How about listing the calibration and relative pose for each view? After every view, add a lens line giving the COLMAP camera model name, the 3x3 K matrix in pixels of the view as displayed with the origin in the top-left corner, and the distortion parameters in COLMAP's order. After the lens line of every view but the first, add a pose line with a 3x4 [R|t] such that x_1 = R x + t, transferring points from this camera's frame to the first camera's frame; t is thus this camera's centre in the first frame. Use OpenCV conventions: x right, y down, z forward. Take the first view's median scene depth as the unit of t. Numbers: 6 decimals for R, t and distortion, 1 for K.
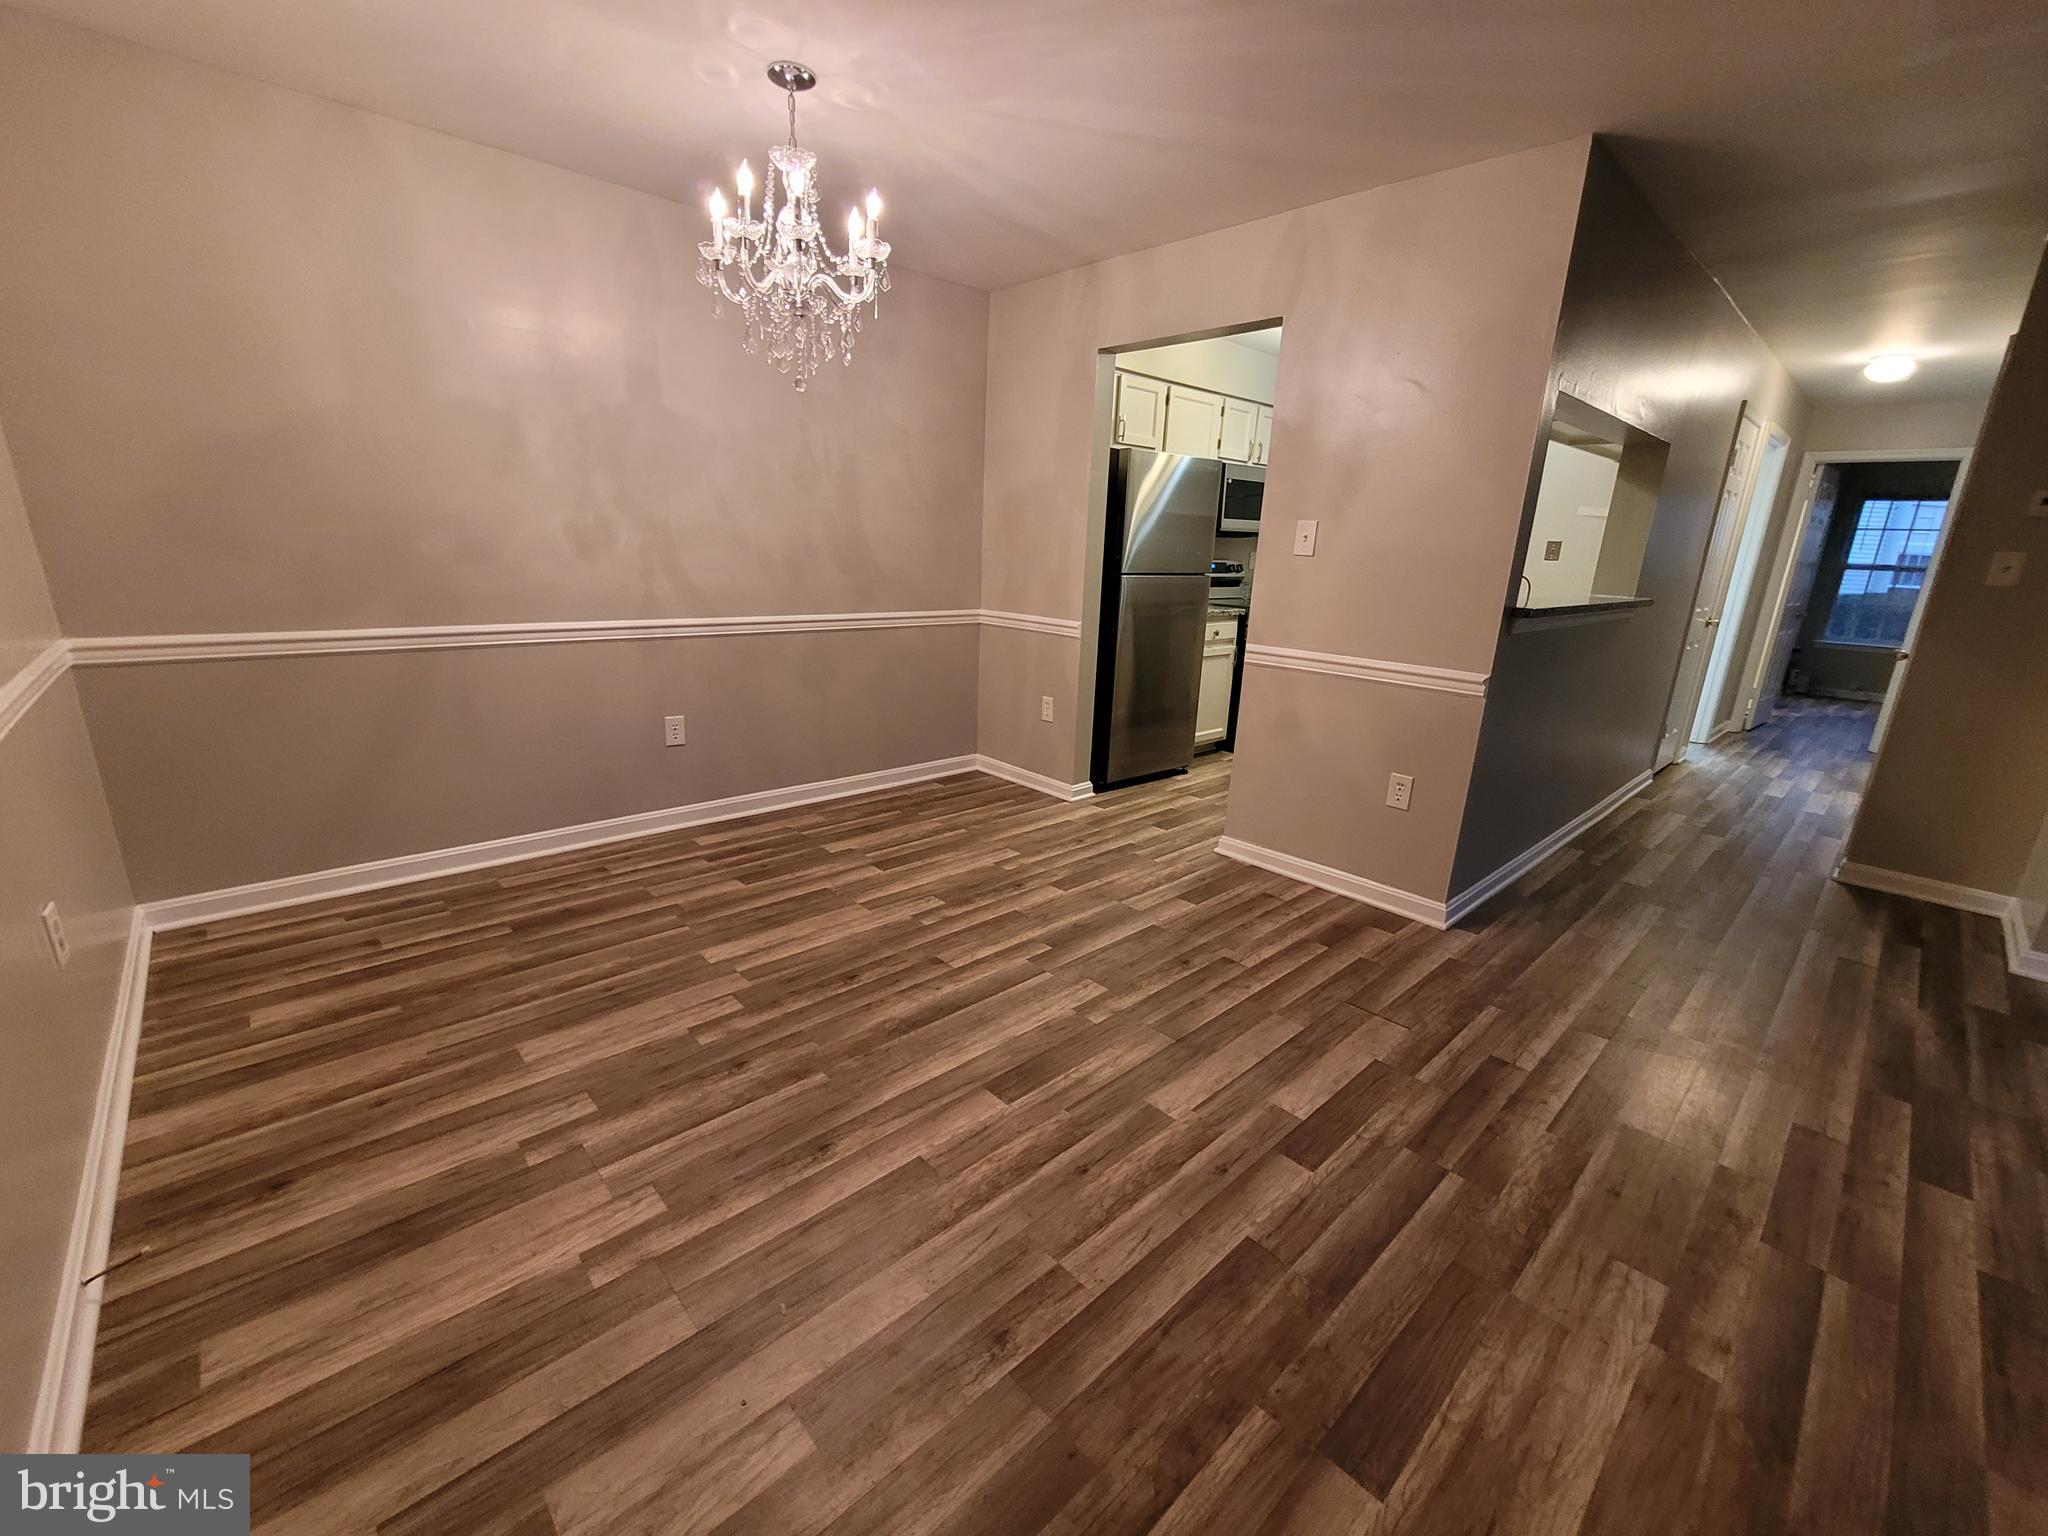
lens RADIAL K [[839.3, 0, 1030.4], [0, 839.3, 780.2], [0, 0, 1]] dist [-0.000929, 0.000113]
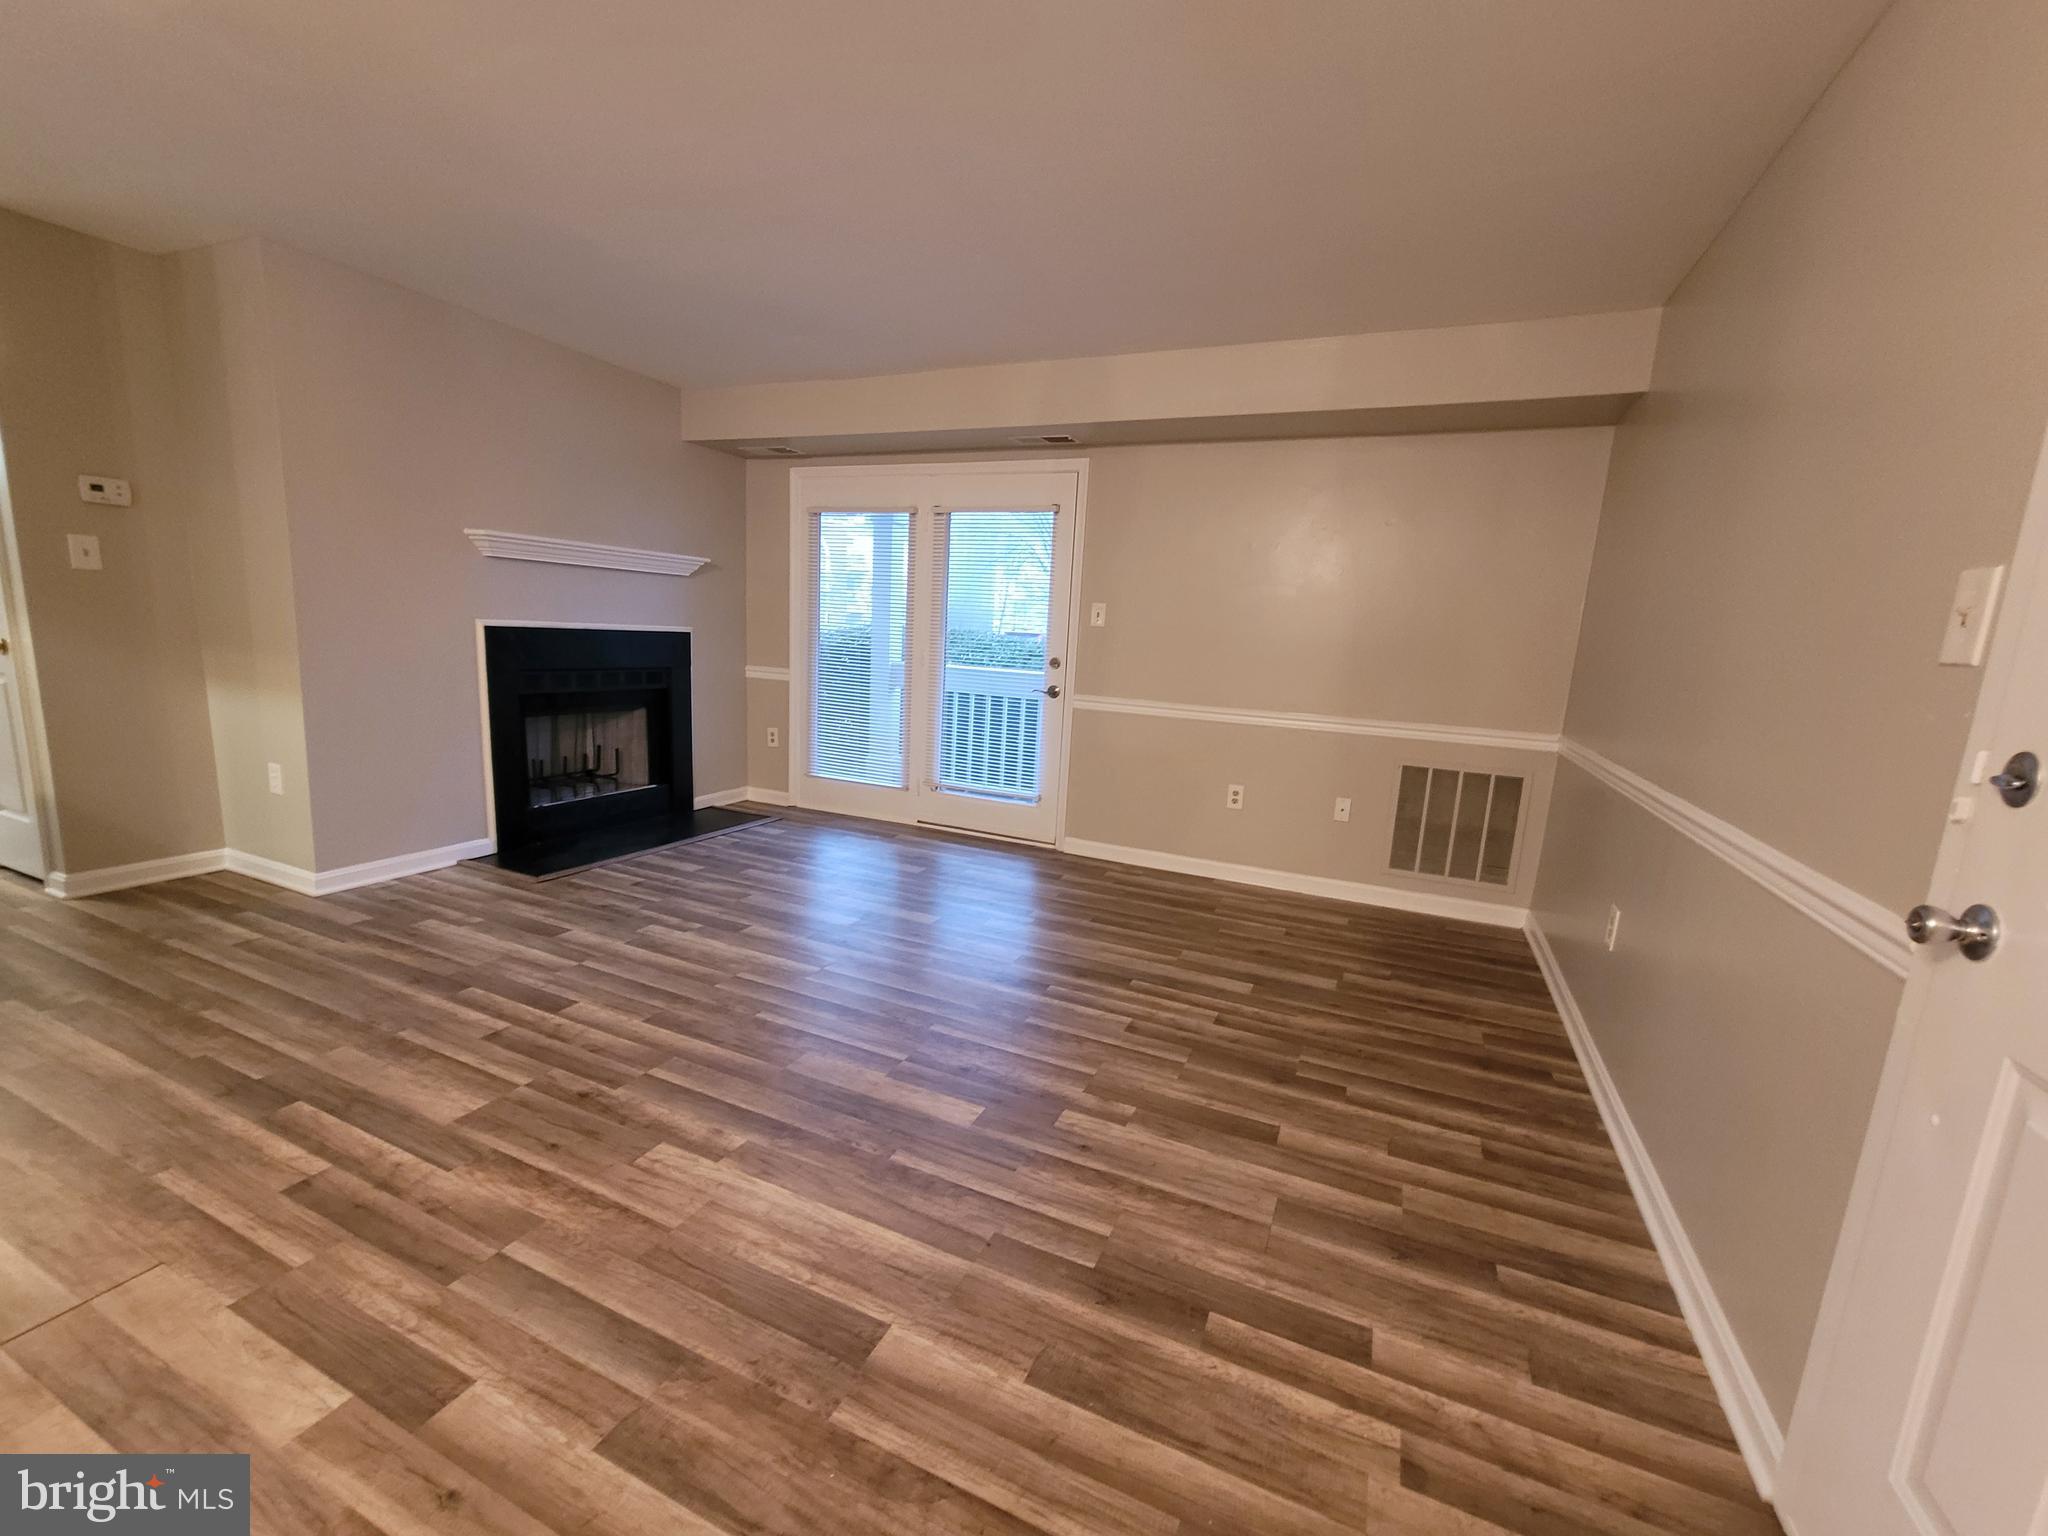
lens RADIAL K [[835.7, 0, 1024.9], [0, 835.7, 771.7], [0, 0, 1]] dist [-0.003554, -0.000344]
pose [[-0.385367, -0.214199, 0.897558, -0.316748], [0.184991, 0.935005, 0.302561, -0.137051], [-0.904030, 0.282637, -0.320695, 0.512193]]
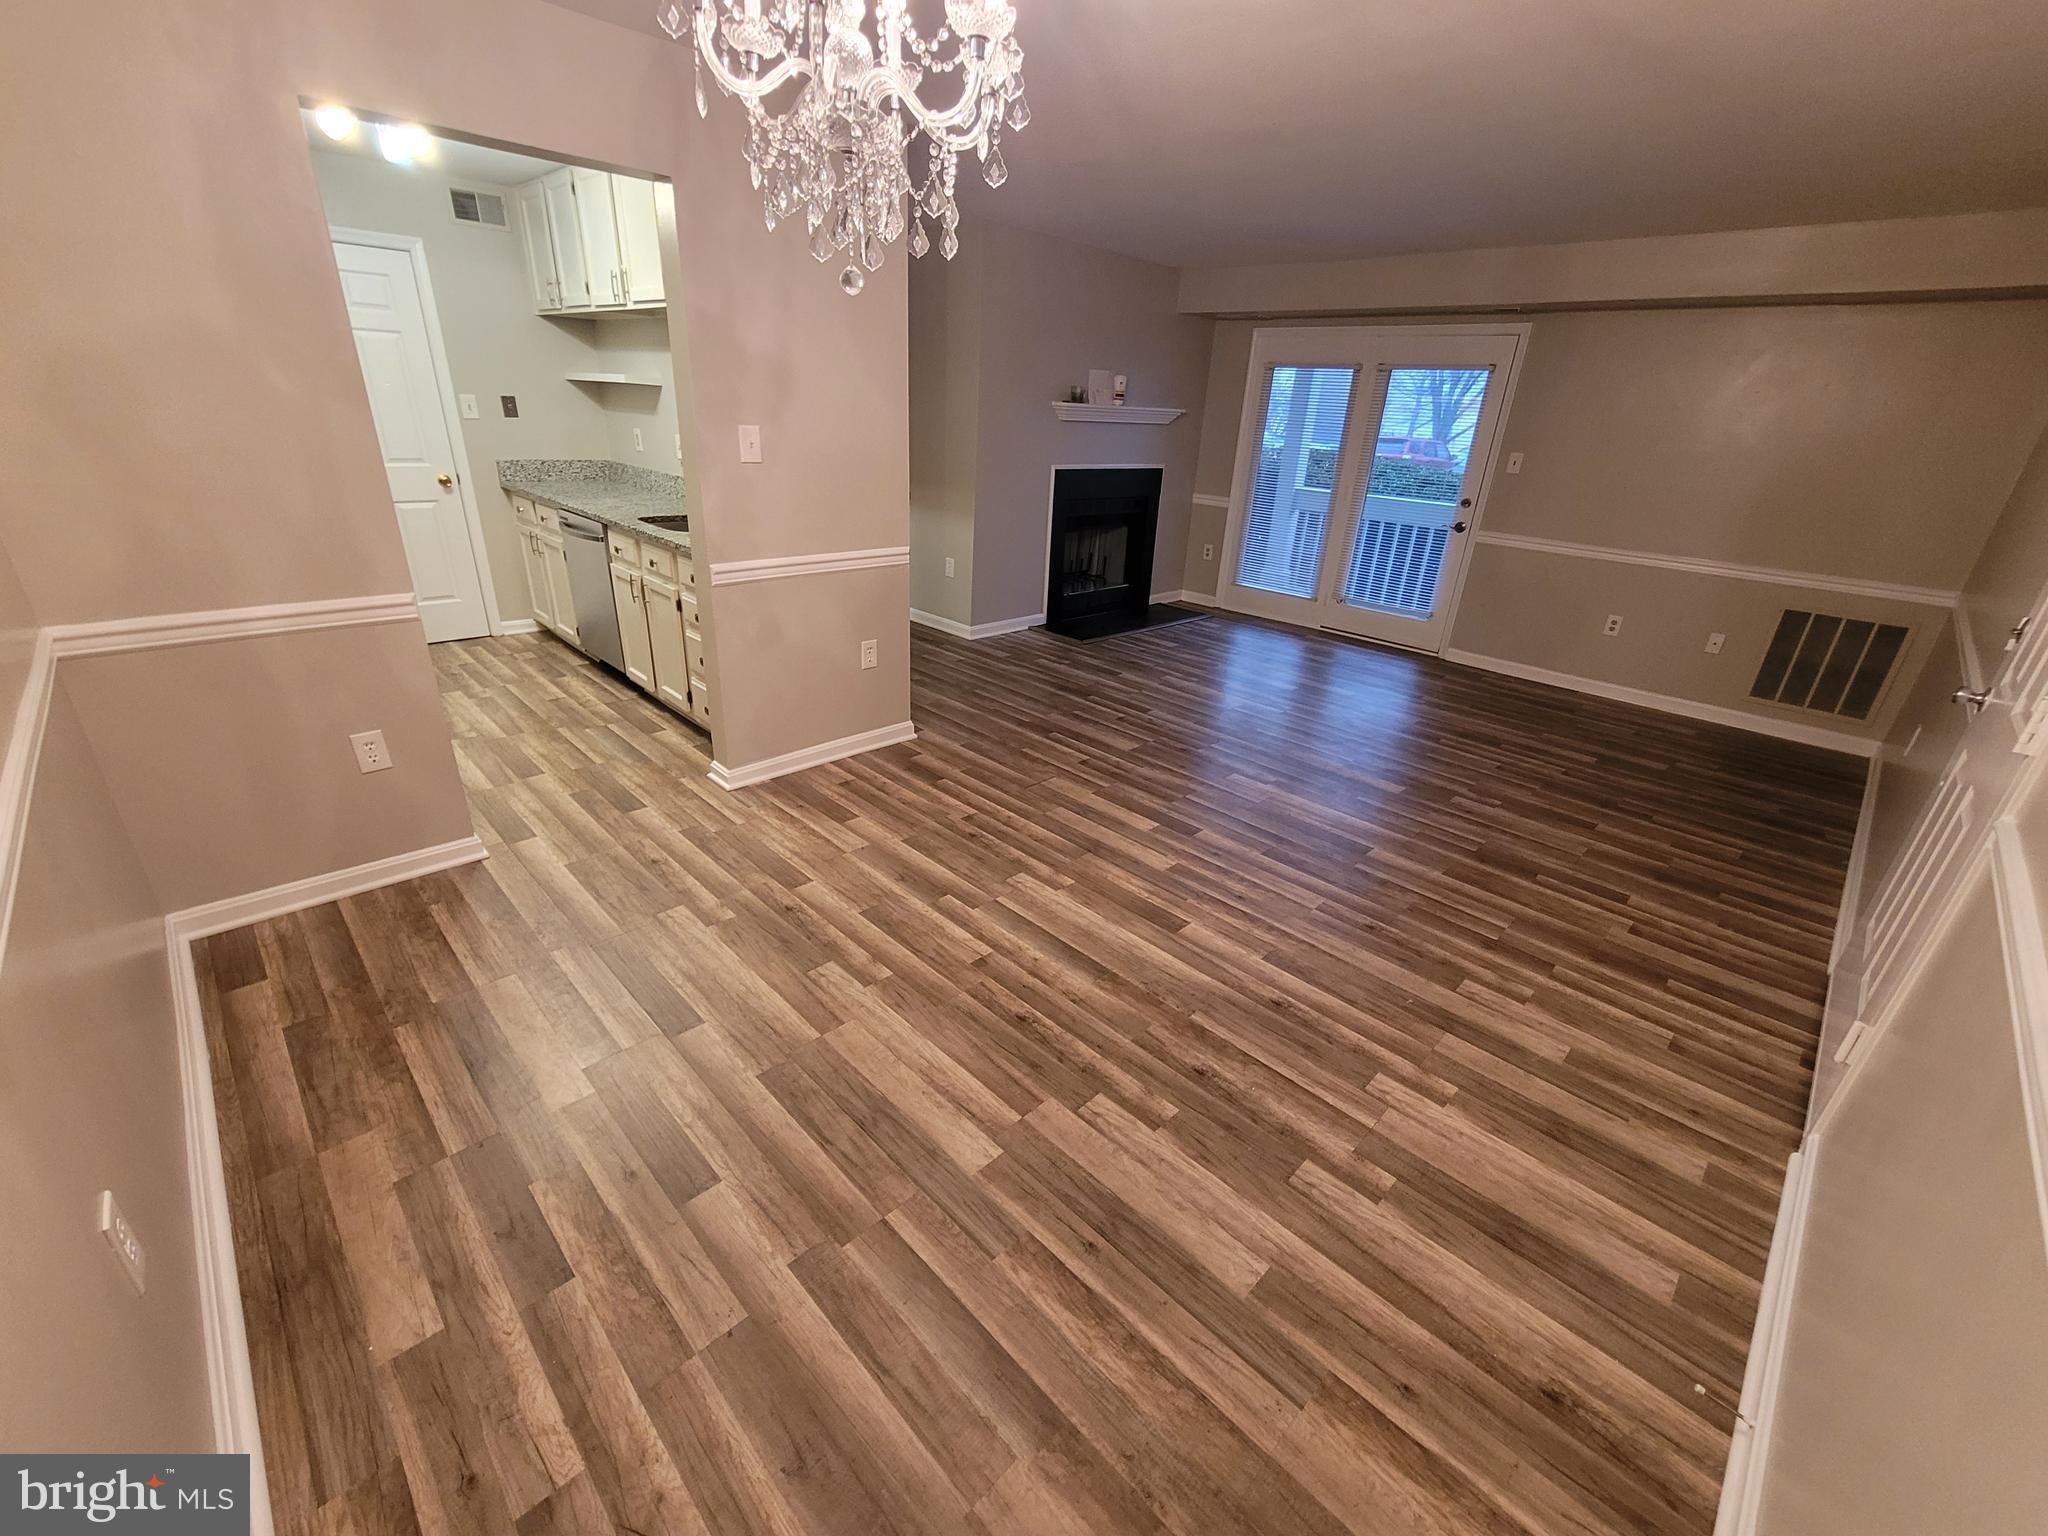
lens RADIAL K [[828.9, 0, 1023.7], [0, 828.9, 781.4], [0, 0, 1]] dist [-0.001589, -0.000358]
pose [[-0.023375, -0.450593, 0.892423, -0.991732], [0.225173, 0.867357, 0.443835, -0.422982], [-0.974038, 0.211324, 0.081187, 0.968989]]
